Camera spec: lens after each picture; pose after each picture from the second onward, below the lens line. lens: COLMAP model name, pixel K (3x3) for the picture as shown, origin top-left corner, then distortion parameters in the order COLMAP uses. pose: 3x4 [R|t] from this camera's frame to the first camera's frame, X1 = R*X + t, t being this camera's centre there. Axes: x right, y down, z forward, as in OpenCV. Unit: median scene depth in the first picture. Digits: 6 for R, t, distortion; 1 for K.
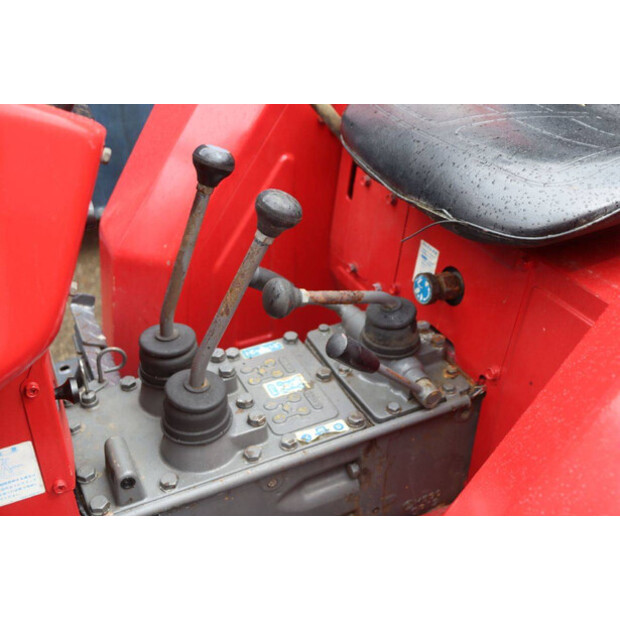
lens RADIAL K [[691.6, 0, 310.8], [0, 691.6, 305.5], [0, 0, 1]] dist [-0.007162, 0.000000]
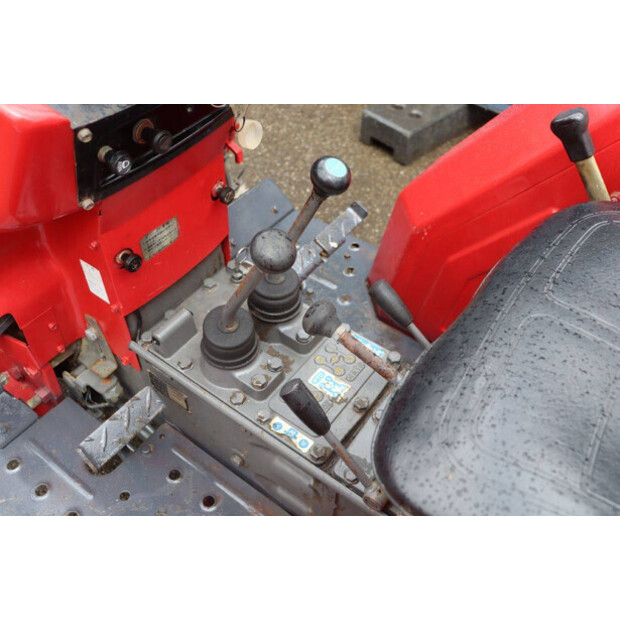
lens RADIAL K [[599.2, 0, 311.2], [0, 599.2, 311.2], [0, 0, 1]] dist [-0.081691, 0.000000]
pose [[0.458910, 0.673580, -0.579388, 0.453930], [-0.492678, 0.735591, 0.464946, -0.423503], [0.739371, 0.072083, 0.669428, 0.378093]]
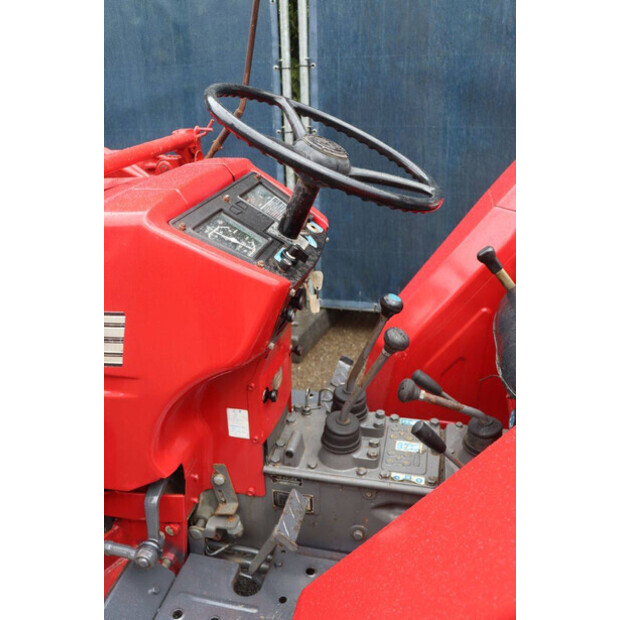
lens RADIAL K [[572.6, 0, 308.5], [0, 572.6, 311.1], [0, 0, 1]] dist [-0.107270, 0.000000]
pose [[0.777367, 0.250934, -0.576830, 0.501651], [-0.320284, 0.947119, -0.019614, -0.087500], [0.541404, 0.199997, 0.816629, -0.278985]]
